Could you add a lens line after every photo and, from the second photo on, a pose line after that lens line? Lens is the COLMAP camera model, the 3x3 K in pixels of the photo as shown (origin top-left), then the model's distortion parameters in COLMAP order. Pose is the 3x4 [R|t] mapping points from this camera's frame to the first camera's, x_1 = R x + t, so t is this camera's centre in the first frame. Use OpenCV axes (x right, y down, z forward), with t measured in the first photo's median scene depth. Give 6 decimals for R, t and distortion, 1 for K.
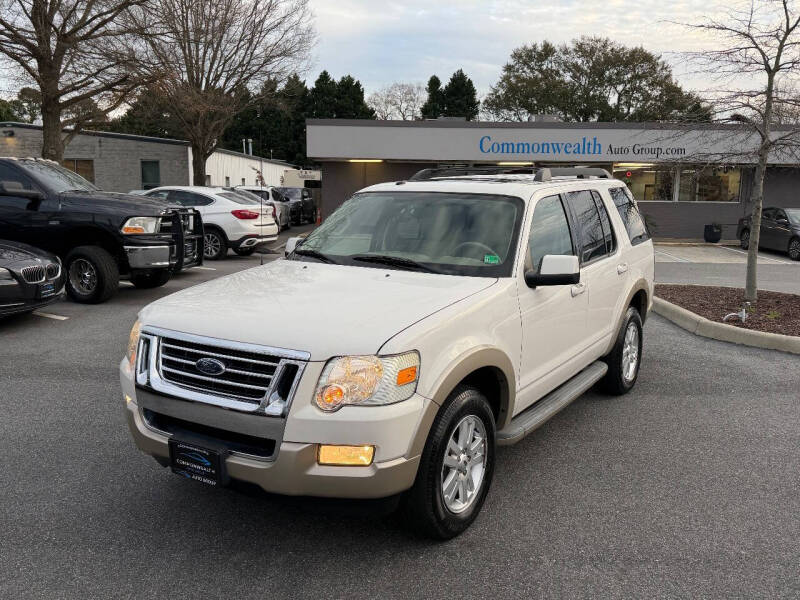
lens RADIAL K [[714.5, 0, 402.6], [0, 714.5, 295.5], [0, 0, 1]] dist [0.152767, -0.310346]
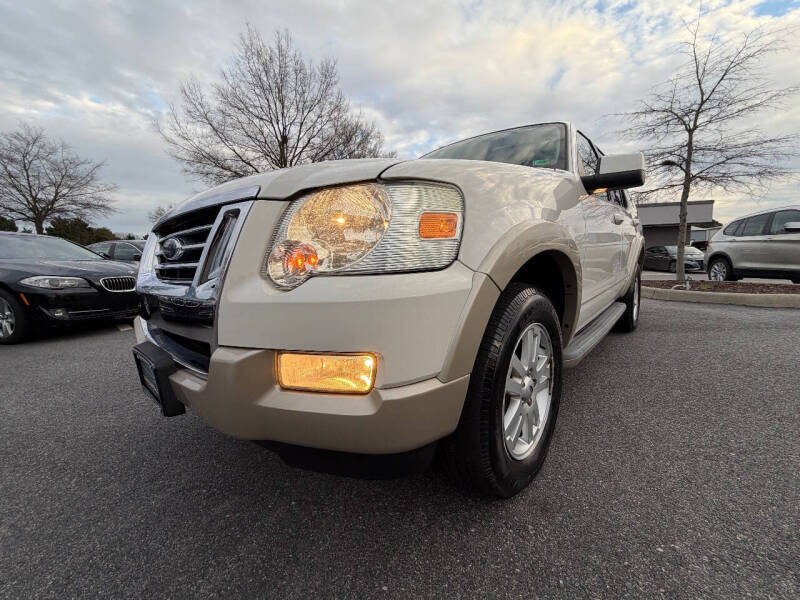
lens RADIAL K [[322.6, 0, 400.0], [0, 322.6, 300.0], [0, 0, 1]] dist [-0.000587, -0.000011]
pose [[0.986243, -0.025364, -0.163346, 0.012171], [0.020945, 0.999368, -0.028715, 0.146365], [0.163971, 0.024899, 0.986151, 0.641592]]
